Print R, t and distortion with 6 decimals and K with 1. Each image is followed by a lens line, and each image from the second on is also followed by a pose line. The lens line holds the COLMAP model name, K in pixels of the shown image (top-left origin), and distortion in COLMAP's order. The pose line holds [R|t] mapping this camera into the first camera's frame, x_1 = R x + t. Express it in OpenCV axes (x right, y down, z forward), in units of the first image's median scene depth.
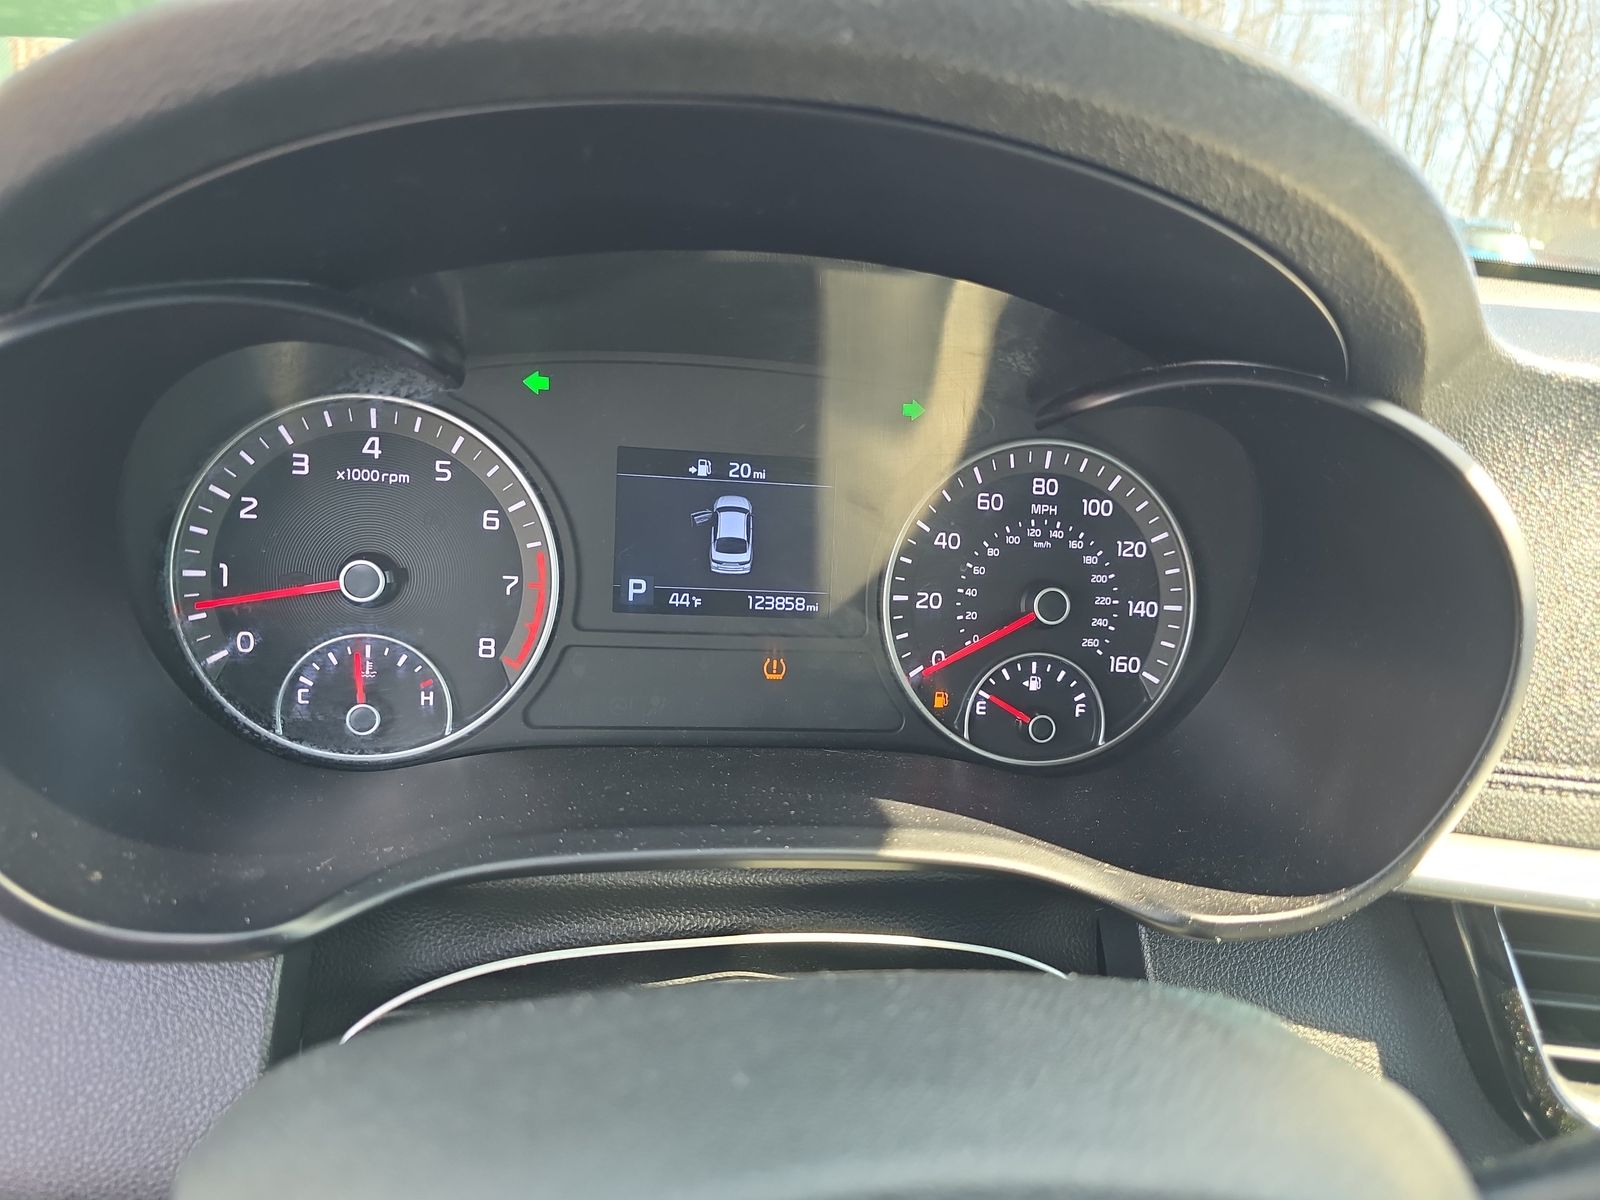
lens RADIAL K [[1073.5, 0, 800.0], [0, 1073.5, 600.0], [0, 0, 1]] dist [0.007910, 0.004158]
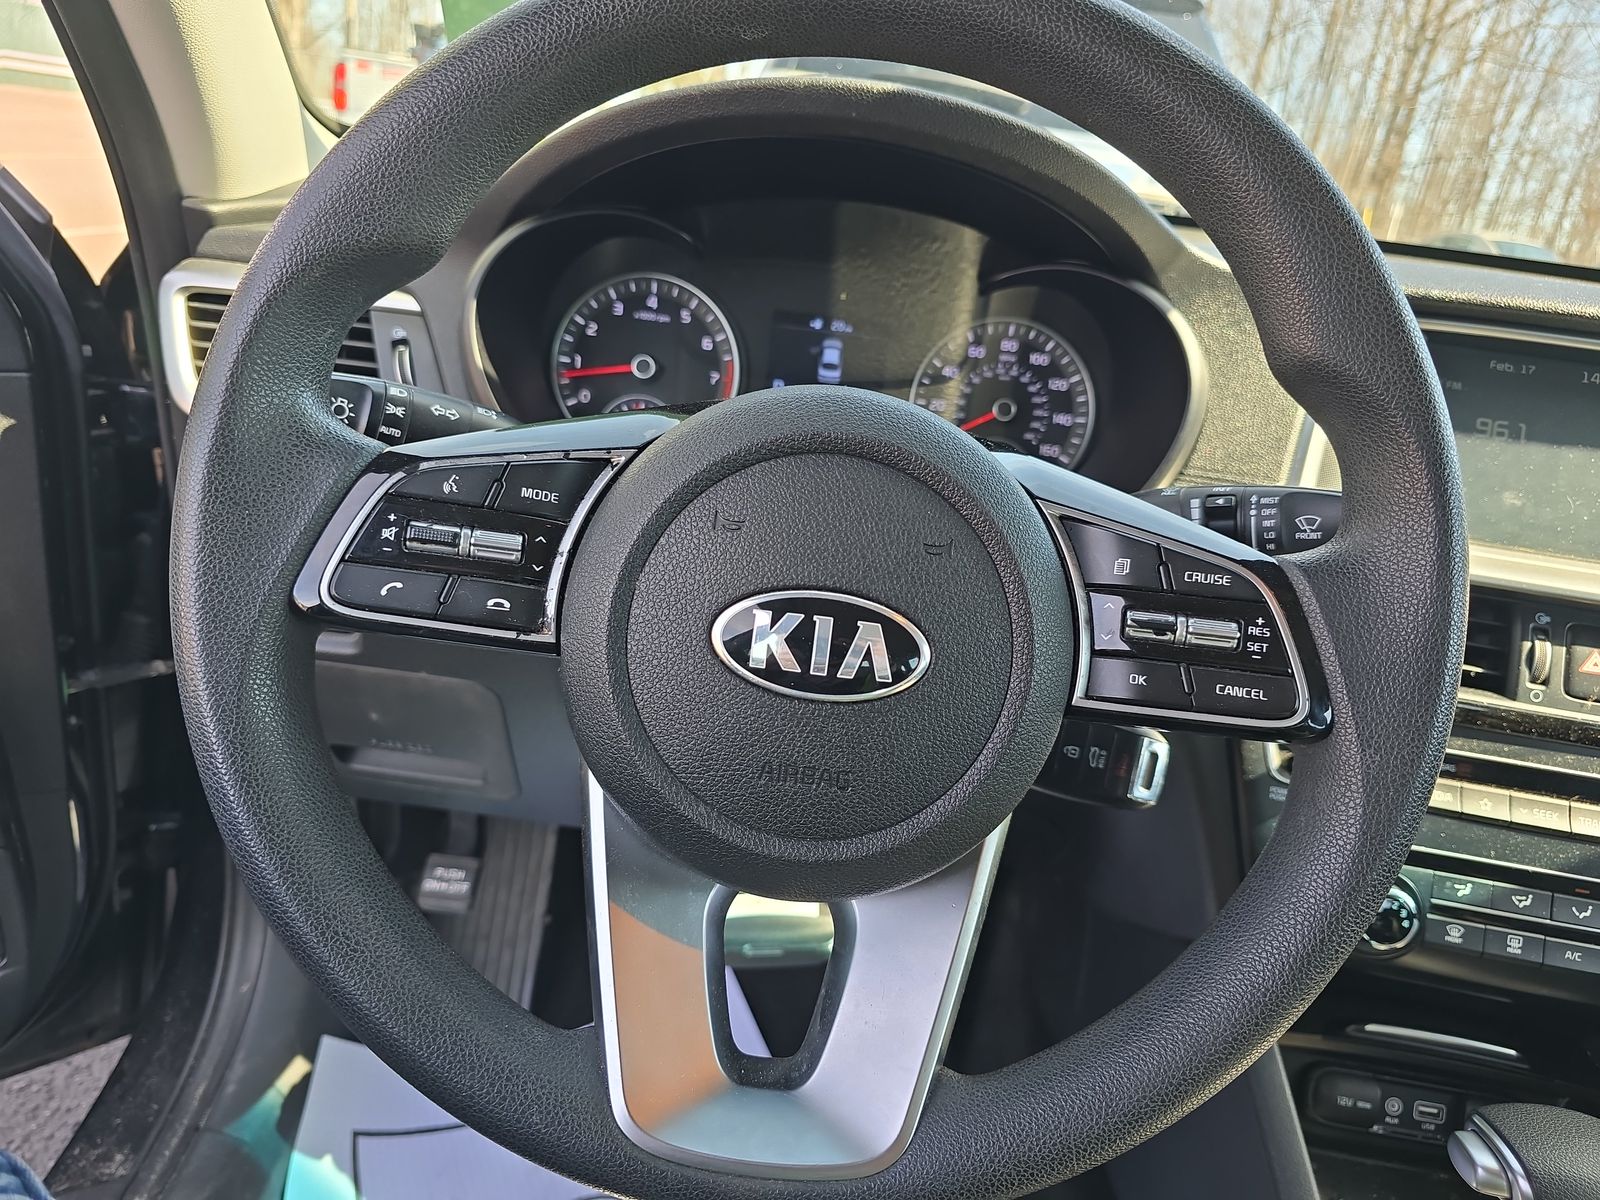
lens RADIAL K [[1086.6, 0, 803.3], [0, 1086.6, 612.3], [0, 0, 1]] dist [0.004568, -0.021368]
pose [[0.984857, 0.079493, -0.154071, 0.205622], [-0.079477, 0.996817, 0.006271, 0.353067], [0.154079, 0.006069, 0.988040, -0.835583]]
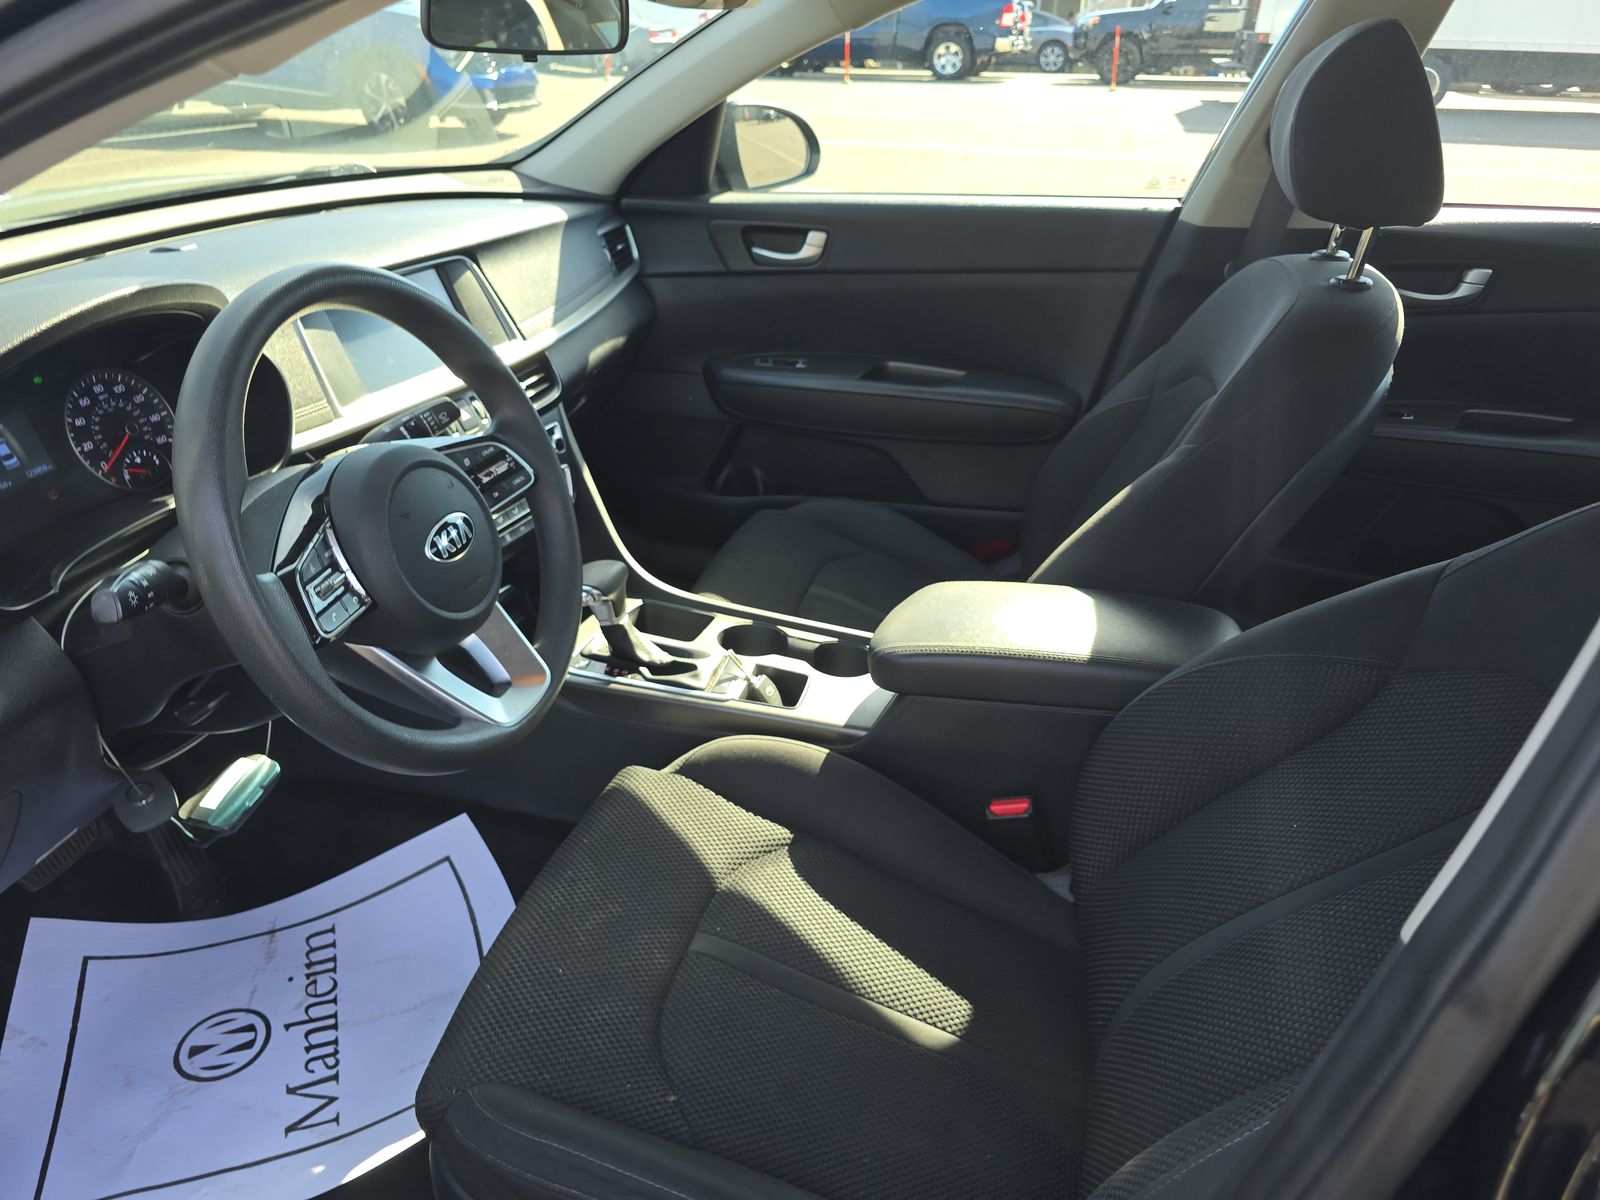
lens RADIAL K [[1086.6, 0, 803.3], [0, 1086.6, 612.3], [0, 0, 1]] dist [0.004568, -0.021368]
pose [[0.411031, -0.521404, 0.747791, -1.318945], [0.338823, 0.848901, 0.405667, -0.133117], [-0.846317, 0.086627, 0.525588, -1.780312]]
